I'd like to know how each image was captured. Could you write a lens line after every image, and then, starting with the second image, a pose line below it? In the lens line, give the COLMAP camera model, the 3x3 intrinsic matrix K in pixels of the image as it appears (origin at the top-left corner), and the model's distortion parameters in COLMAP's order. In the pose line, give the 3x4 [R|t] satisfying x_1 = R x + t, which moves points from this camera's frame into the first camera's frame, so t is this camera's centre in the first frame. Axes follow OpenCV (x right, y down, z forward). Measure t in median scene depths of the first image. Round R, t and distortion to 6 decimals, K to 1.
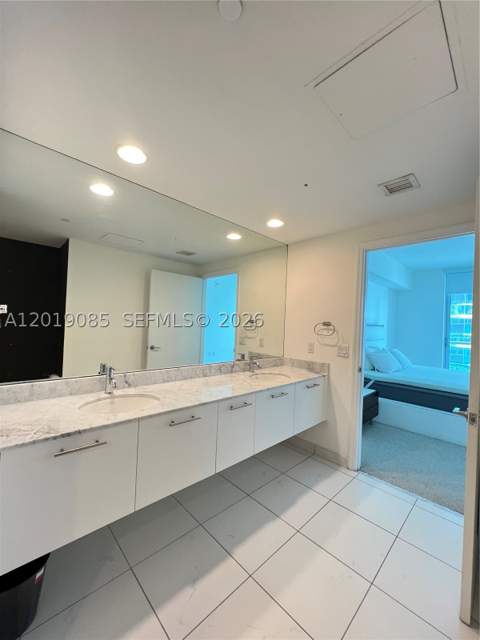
lens RADIAL K [[256.3, 0, 238.9], [0, 256.3, 320.3], [0, 0, 1]] dist [0.001800, 0.000078]
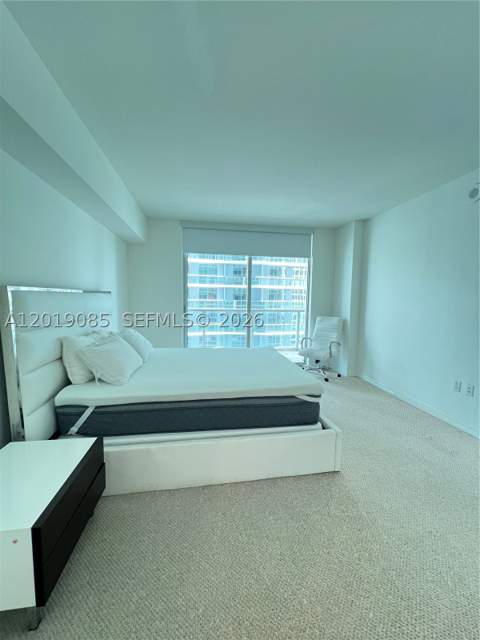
lens RADIAL K [[256.3, 0, 239.4], [0, 256.3, 321.9], [0, 0, 1]] dist [0.001800, 0.000078]
pose [[0.570160, -0.096267, 0.815874, 0.262142], [-0.010770, 0.992150, 0.124592, 0.014388], [-0.821463, -0.079824, 0.564647, 0.443788]]
